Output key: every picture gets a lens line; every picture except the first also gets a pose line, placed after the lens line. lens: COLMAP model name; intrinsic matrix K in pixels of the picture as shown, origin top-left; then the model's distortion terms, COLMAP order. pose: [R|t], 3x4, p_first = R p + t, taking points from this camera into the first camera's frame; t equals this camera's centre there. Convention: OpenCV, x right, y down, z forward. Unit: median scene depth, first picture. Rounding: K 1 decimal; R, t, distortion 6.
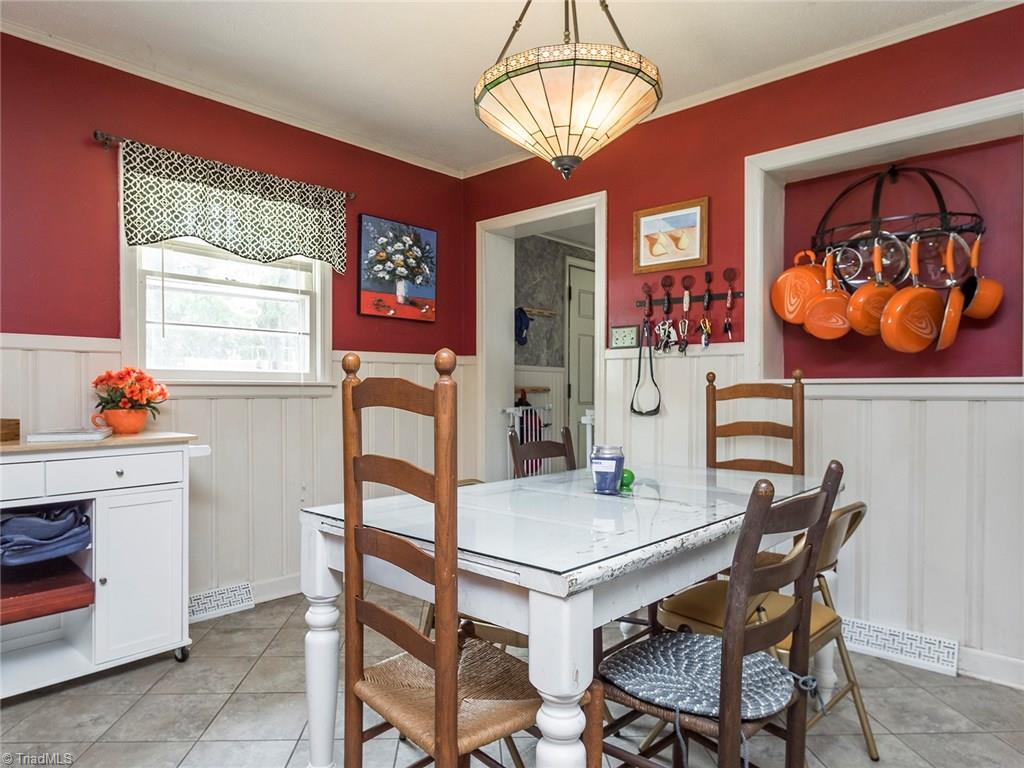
lens RADIAL K [[646.3, 0, 508.1], [0, 646.3, 389.2], [0, 0, 1]] dist [-0.000318, 0.001444]
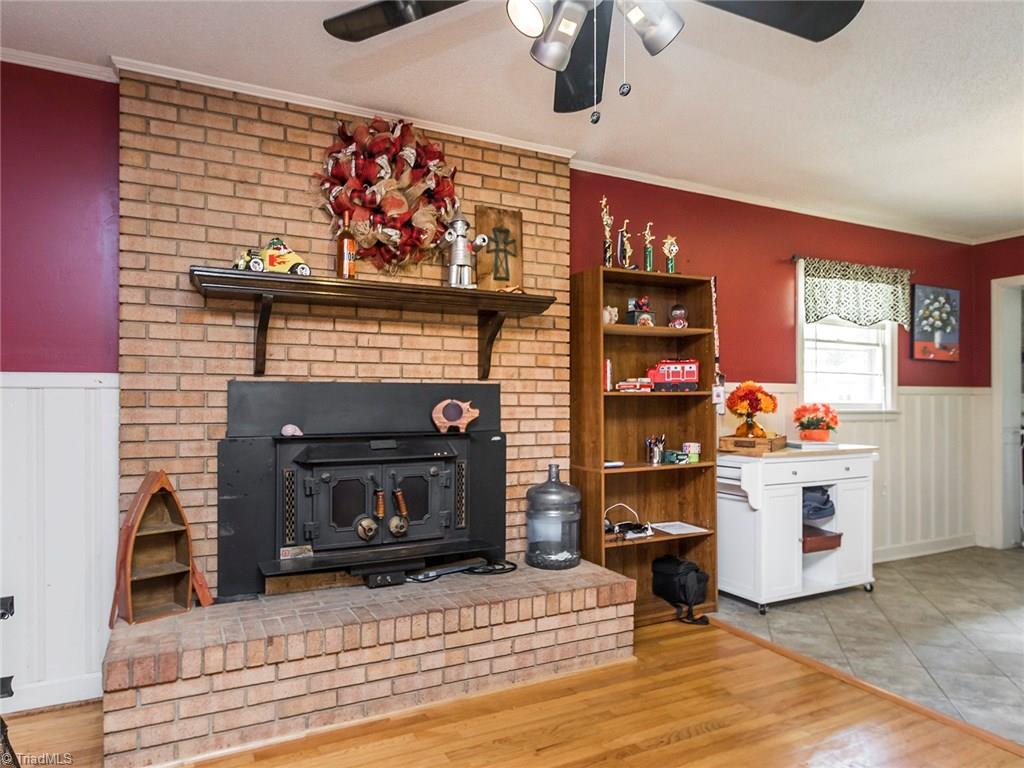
lens RADIAL K [[650.4, 0, 512.8], [0, 650.4, 397.9], [0, 0, 1]] dist [-0.017849, 0.002044]
pose [[0.935490, -0.000583, -0.353353, -0.680924], [-0.001130, 0.999989, -0.004640, -0.035709], [0.353352, 0.004740, 0.935478, -0.694517]]
